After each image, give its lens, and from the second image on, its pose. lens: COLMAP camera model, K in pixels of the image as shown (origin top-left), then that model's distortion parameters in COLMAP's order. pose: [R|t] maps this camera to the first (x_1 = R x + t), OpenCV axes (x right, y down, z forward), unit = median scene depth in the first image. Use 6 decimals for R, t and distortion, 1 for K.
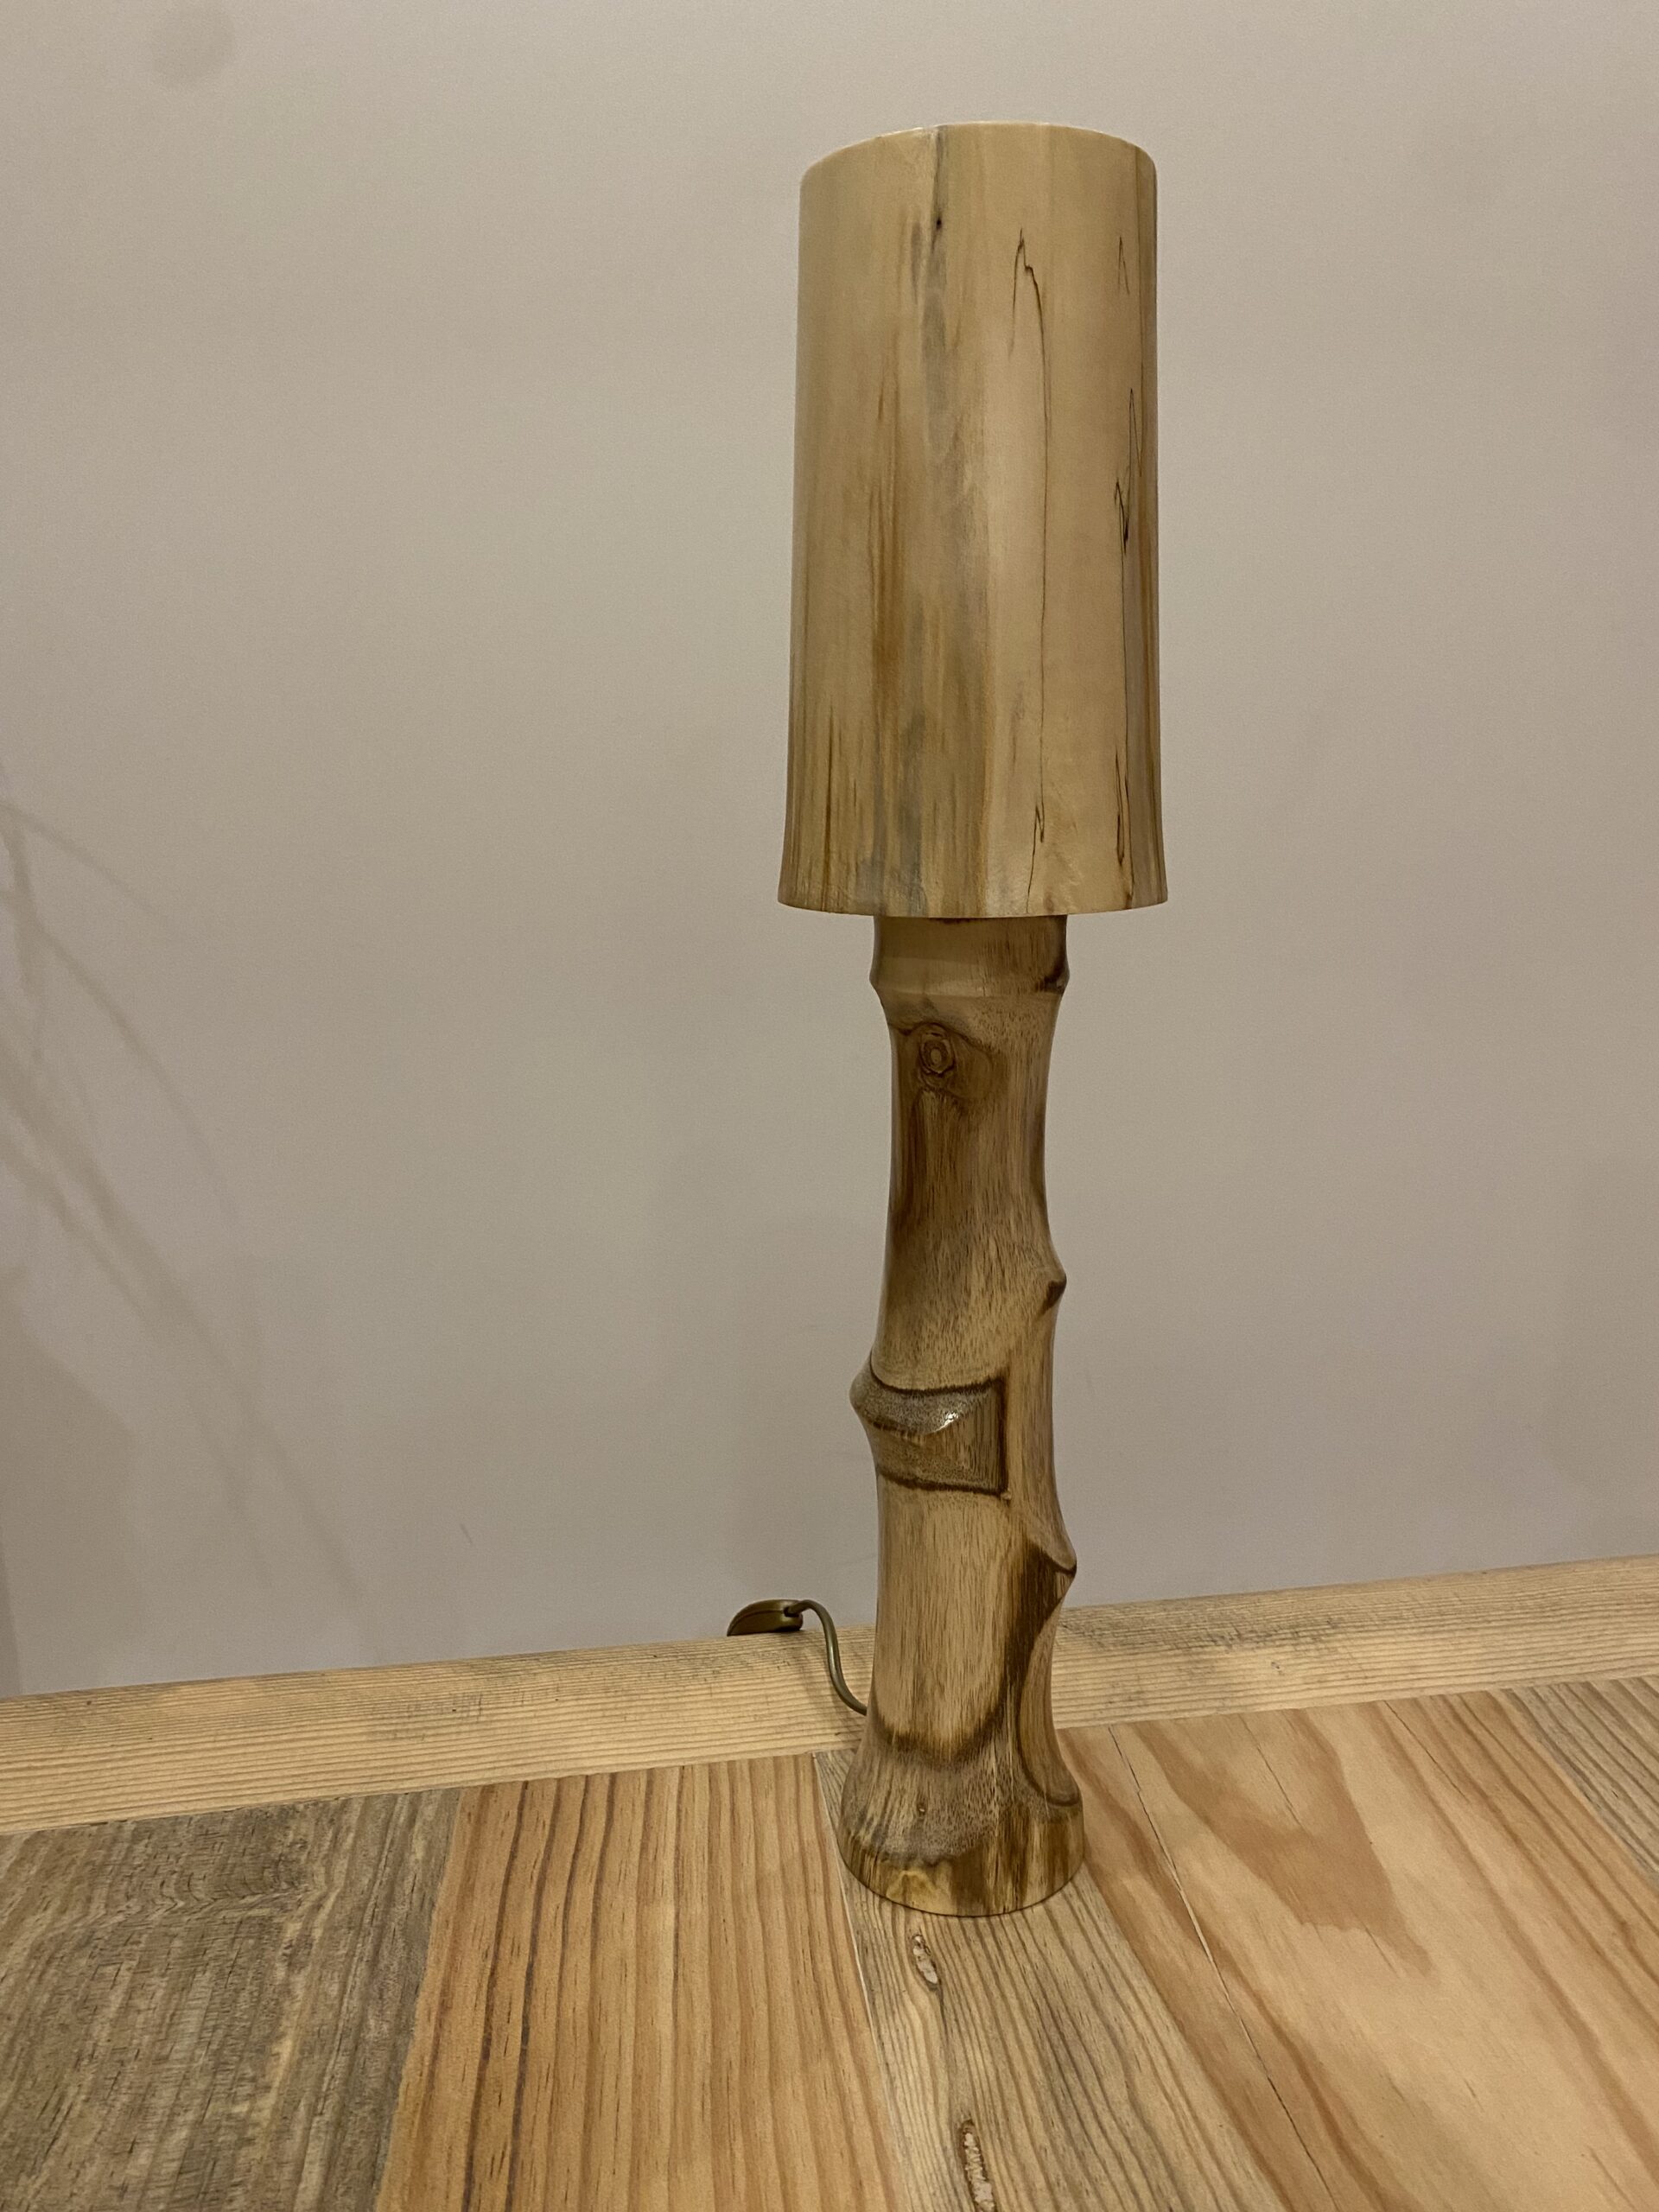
lens RADIAL K [[1653.0, 0, 834.8], [0, 1653.0, 1113.1], [0, 0, 1]] dist [0.012175, -0.005553]
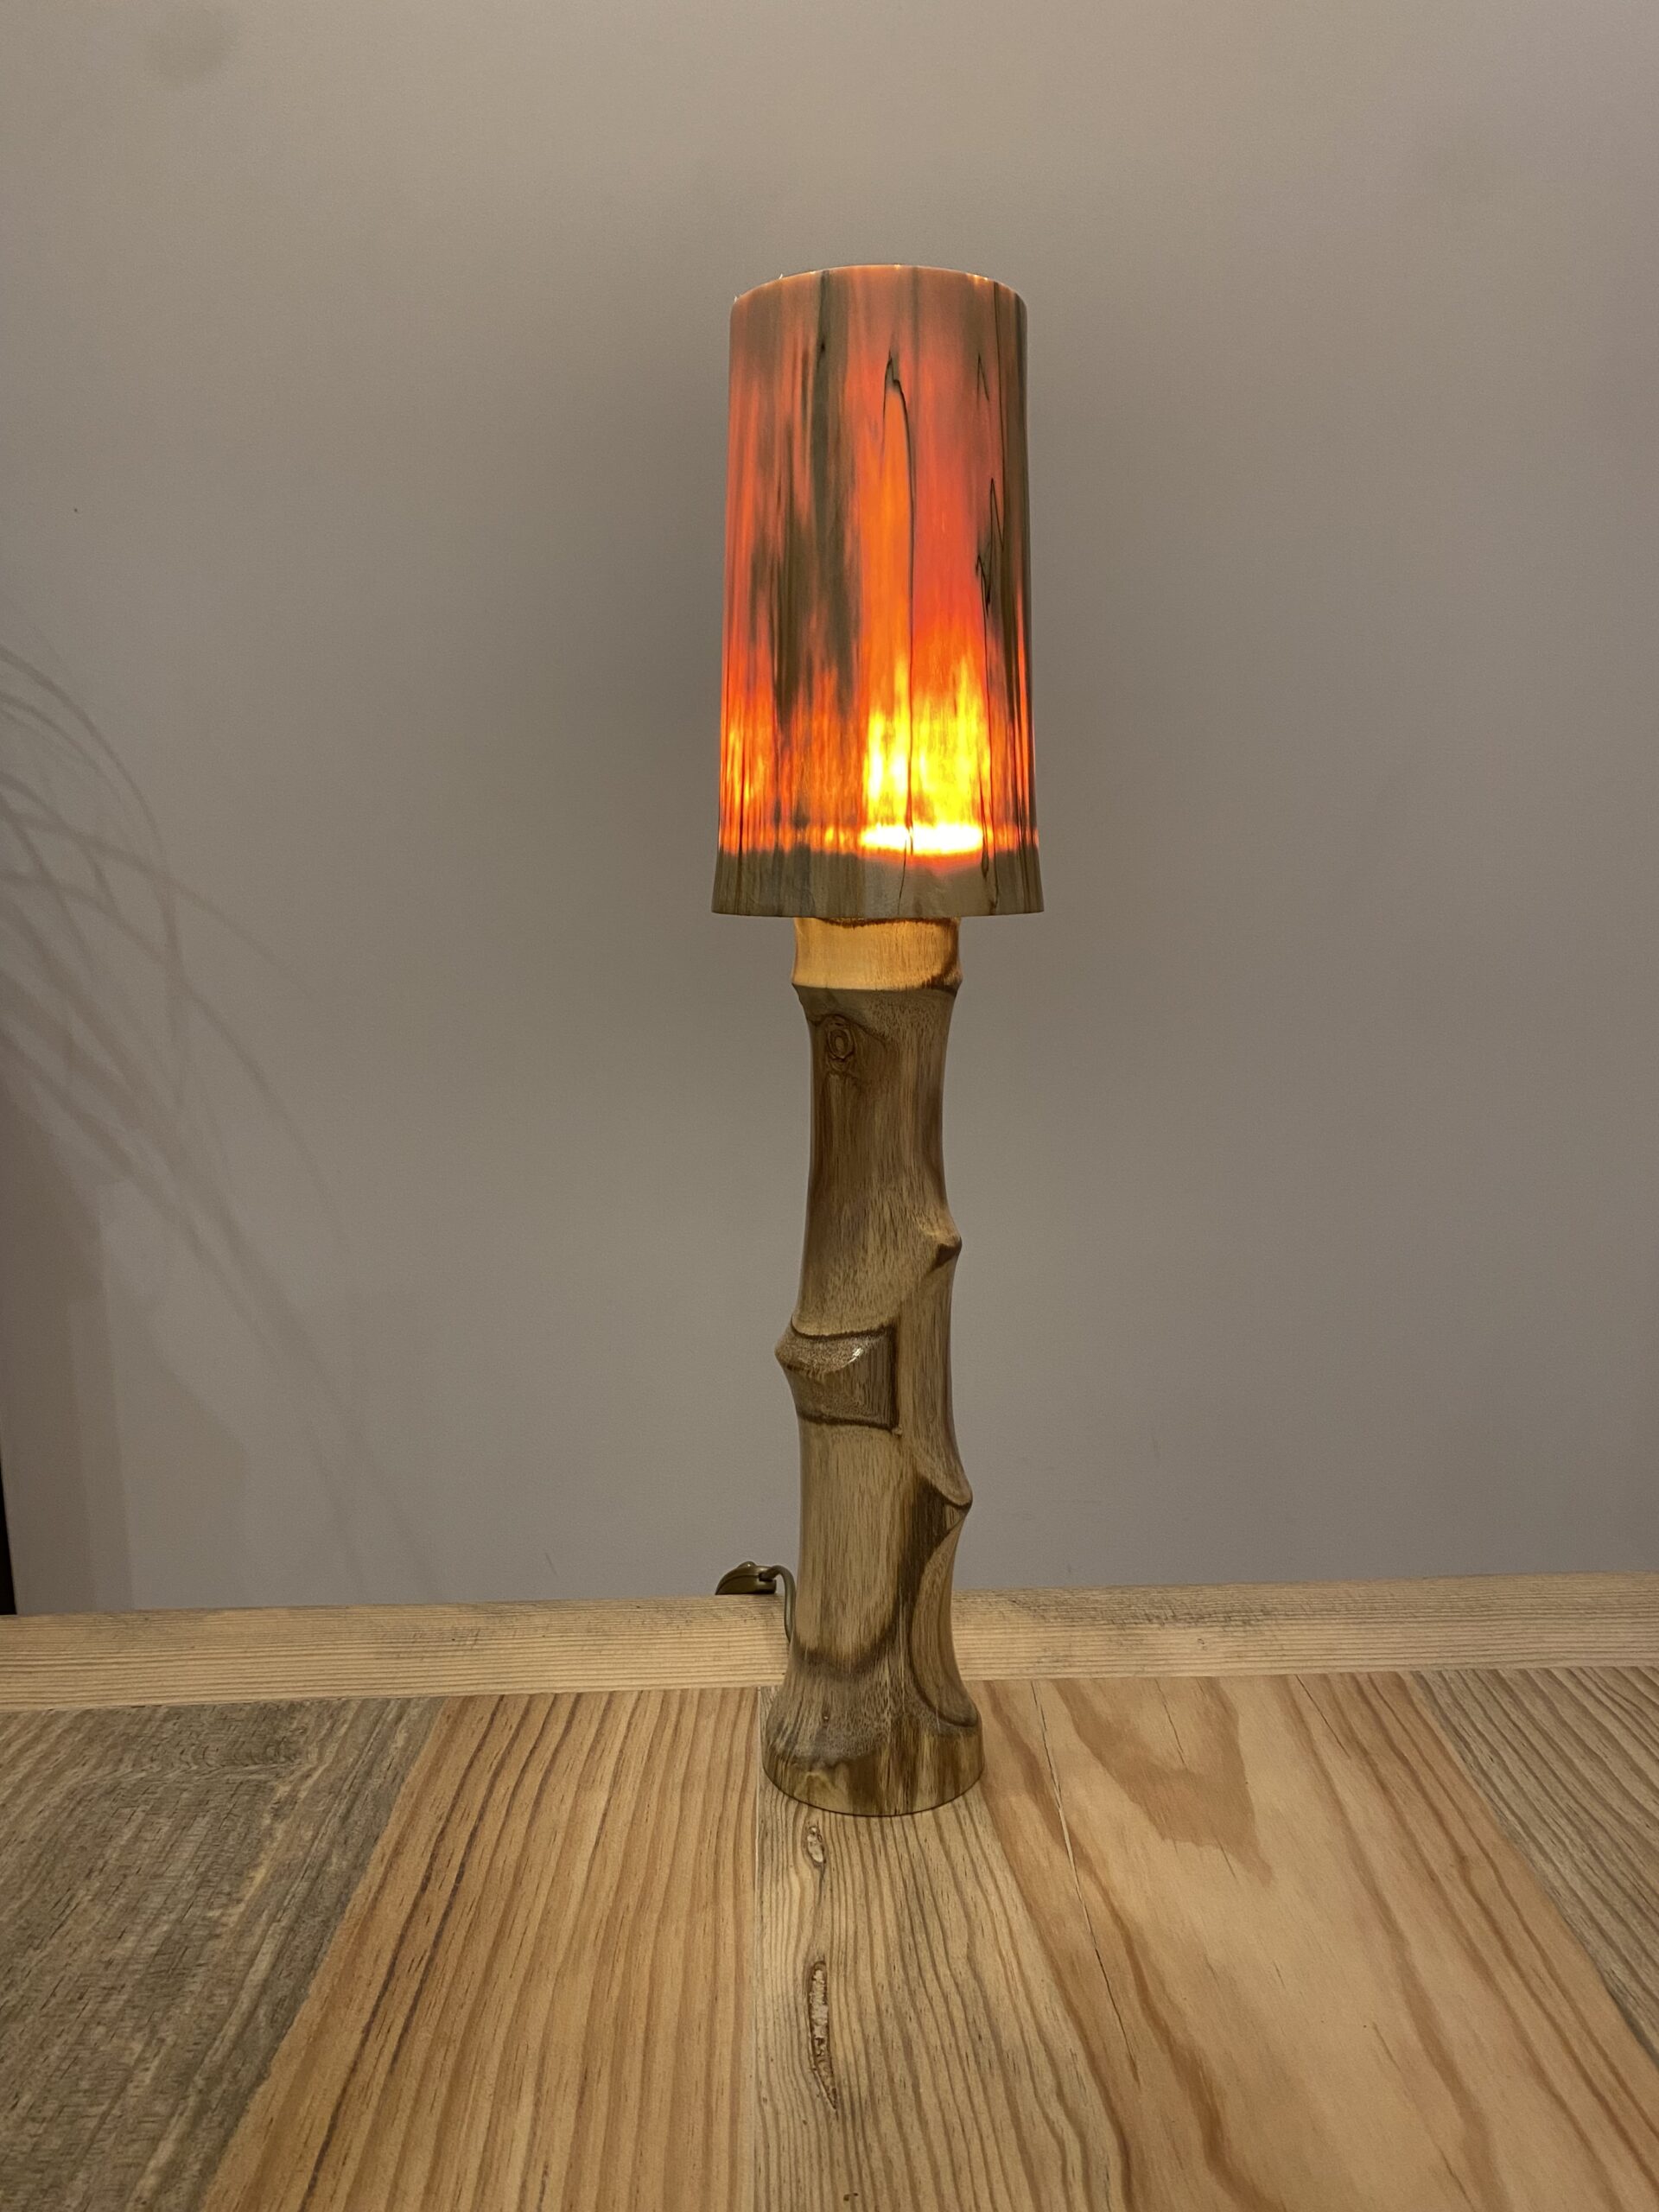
lens RADIAL K [[1663.1, 0, 829.5], [0, 1663.1, 1106.0], [0, 0, 1]] dist [0.005067, 0.014449]
pose [[0.994663, 0.020032, -0.101215, 0.156657], [-0.026913, 0.997384, -0.067089, 0.079806], [0.099606, 0.069455, 0.992600, -0.147239]]
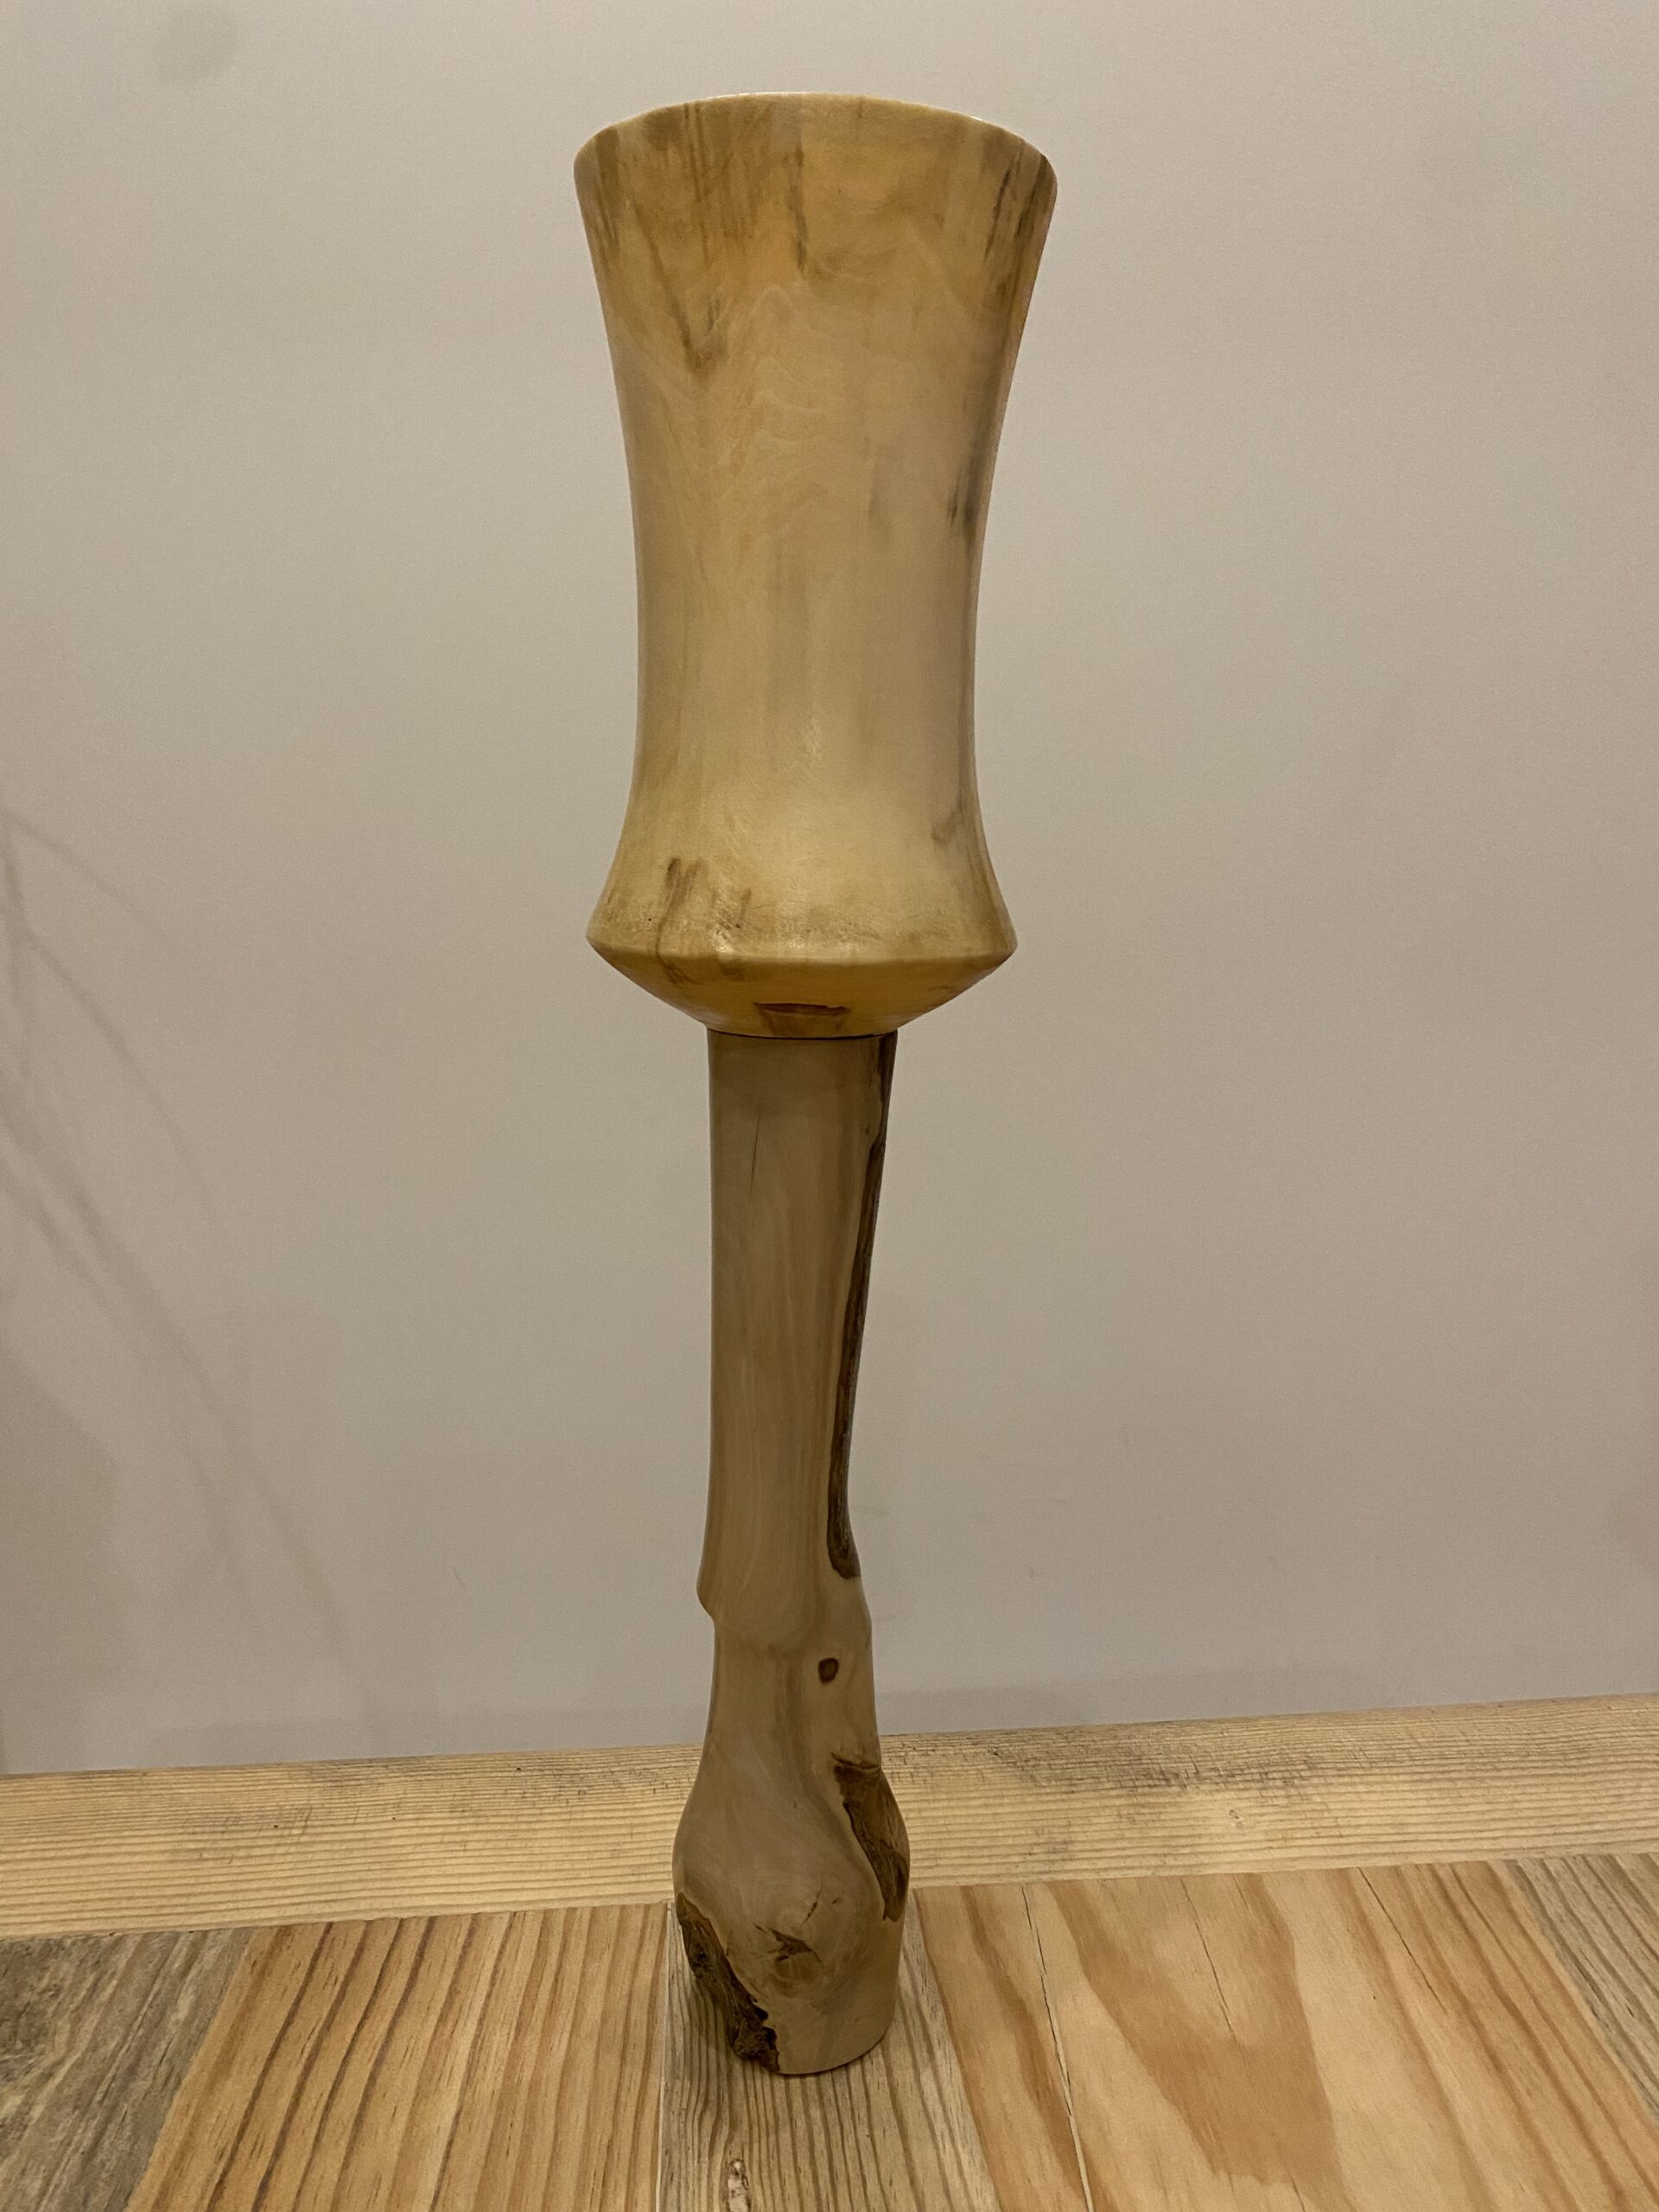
lens RADIAL K [[1653.0, 0, 834.8], [0, 1653.0, 1113.1], [0, 0, 1]] dist [0.012175, -0.005553]
pose [[0.997797, 0.019704, -0.063340, 0.132721], [-0.020680, 0.999677, -0.014787, -0.010023], [0.063028, 0.016064, 0.997882, 0.166313]]
